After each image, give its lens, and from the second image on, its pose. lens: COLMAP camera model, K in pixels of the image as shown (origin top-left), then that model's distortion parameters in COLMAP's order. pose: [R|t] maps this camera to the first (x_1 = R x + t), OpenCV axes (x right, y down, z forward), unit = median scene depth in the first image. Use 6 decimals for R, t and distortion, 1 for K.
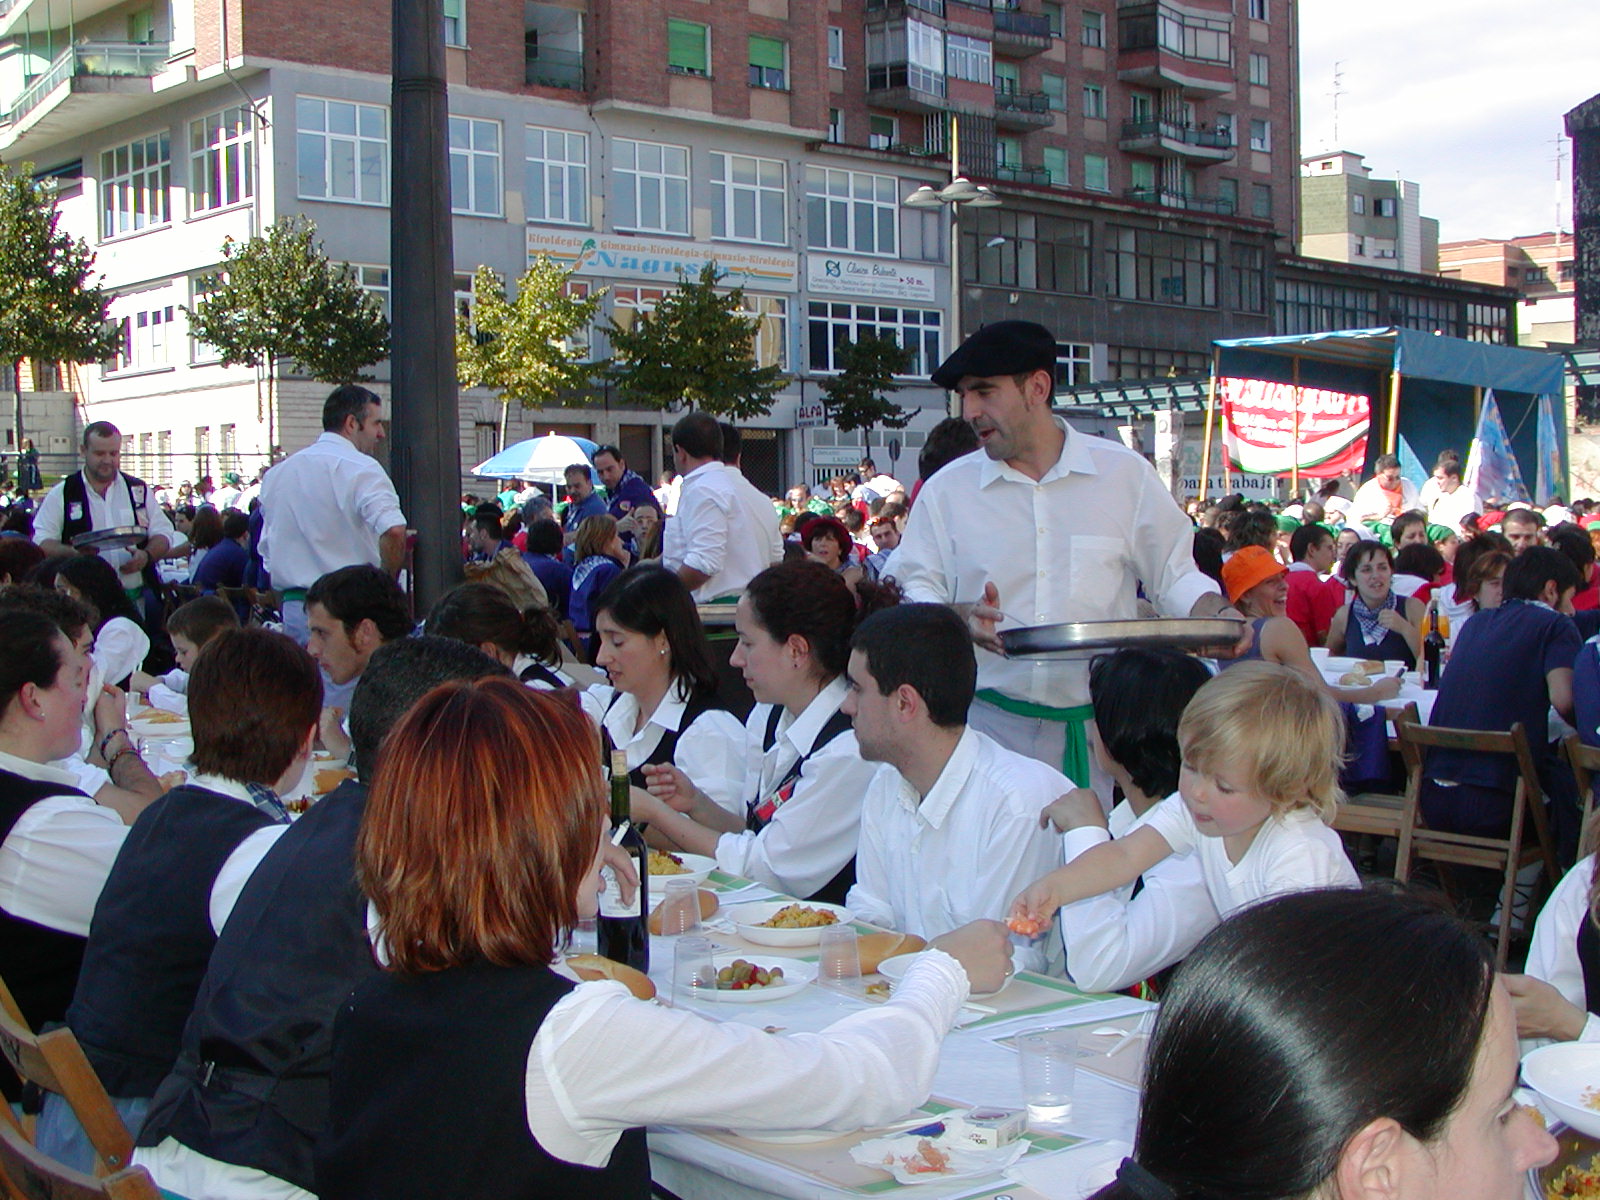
lens RADIAL K [[2100.7, 0, 855.3], [0, 2100.7, 600.2], [0, 0, 1]] dist [-0.205272, 0.476585]
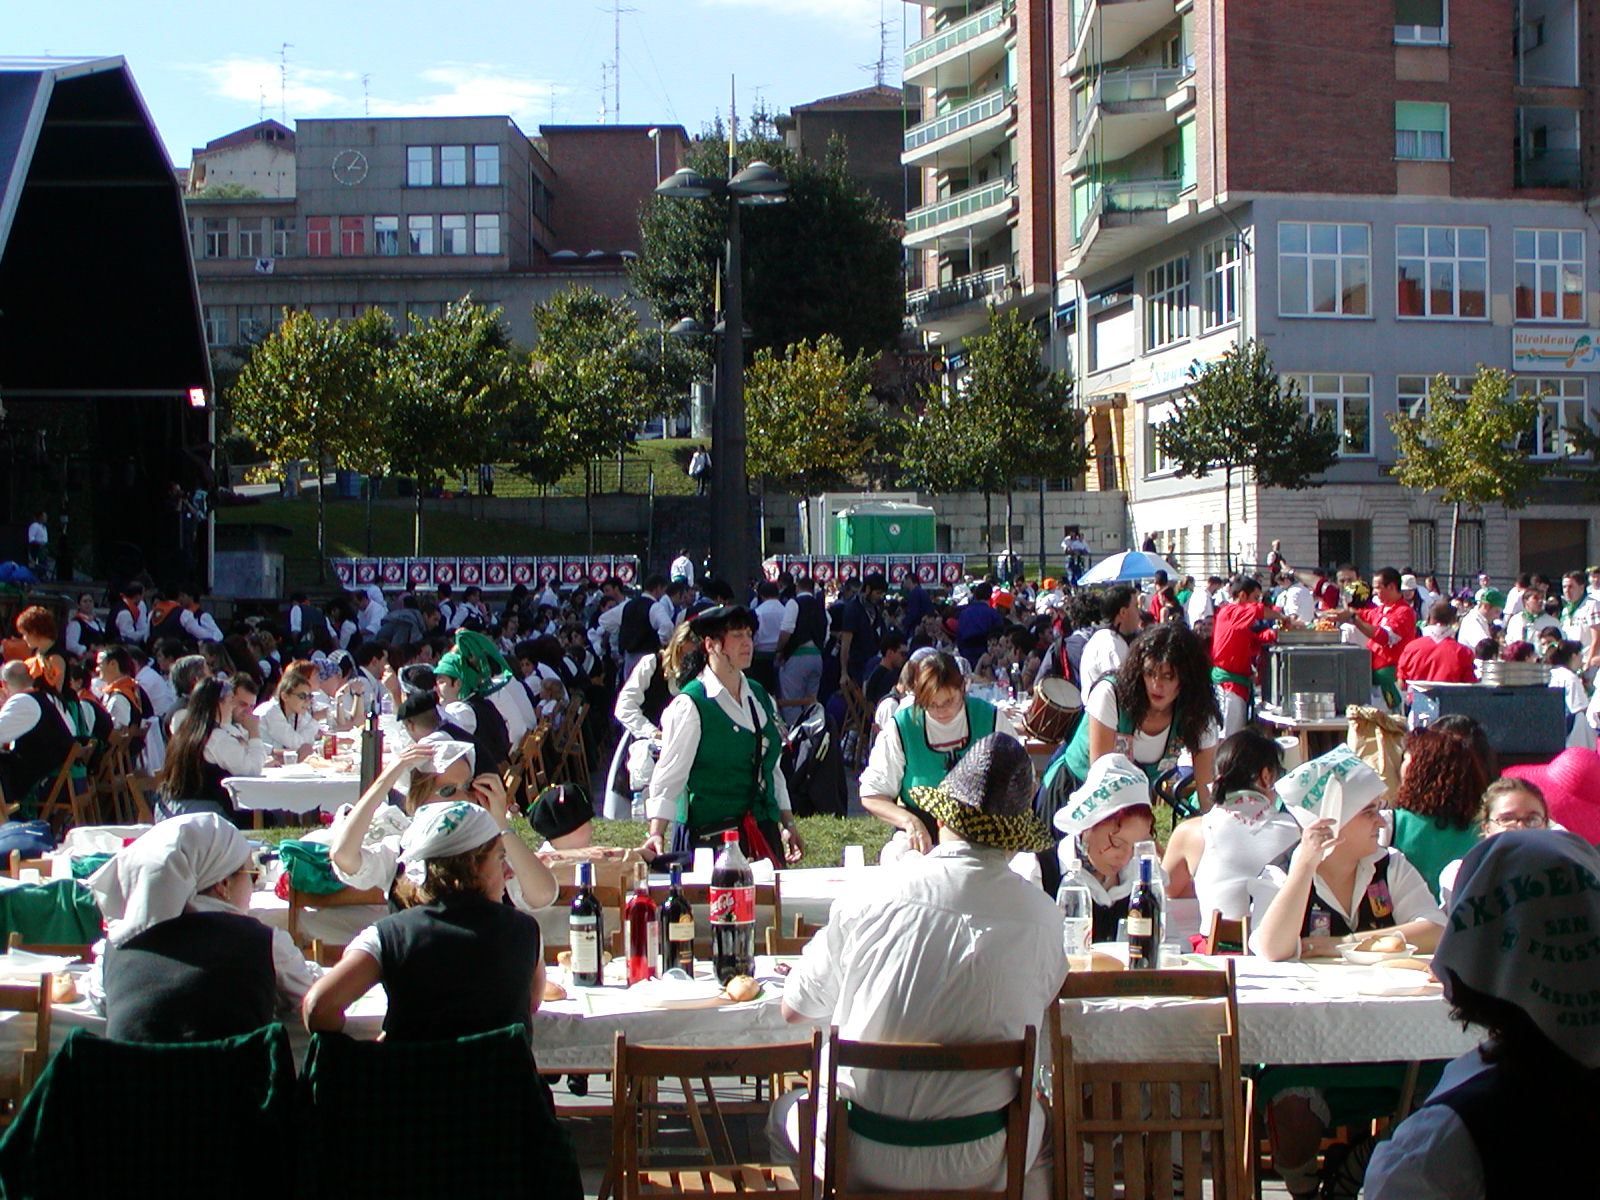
lens RADIAL K [[2653.2, 0, 869.9], [0, 2653.2, 601.2], [0, 0, 1]] dist [-0.055973, 0.048233]
pose [[0.844952, 0.006439, -0.534804, 0.263556], [-0.027579, 0.999122, -0.031543, 0.004654], [0.534131, 0.041402, 0.844387, -0.257078]]
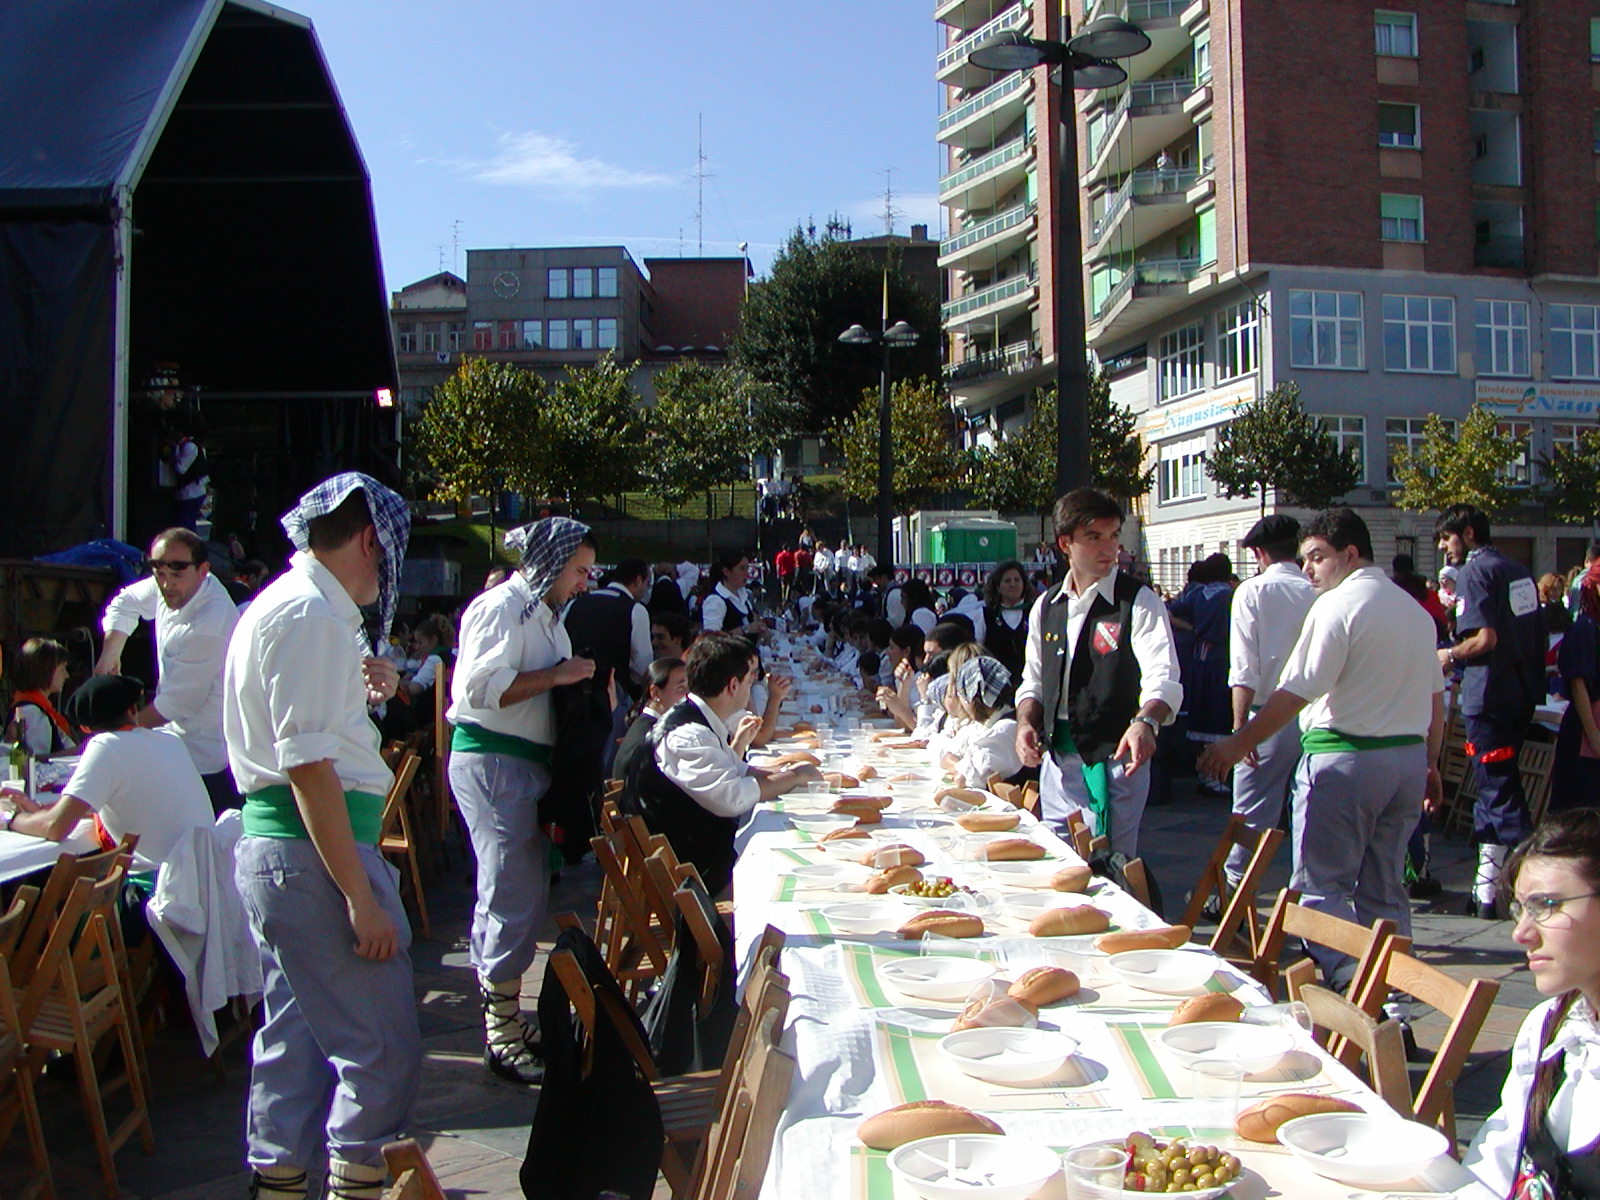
lens RADIAL K [[1789.4, 0, 852.6], [0, 1789.4, 606.7], [0, 0, 1]] dist [-0.217096, 0.261069]
pose [[0.847441, 0.005495, -0.530861, 0.078615], [-0.027707, 0.999041, -0.033888, 0.002255], [0.530166, 0.043427, 0.846781, -0.077540]]
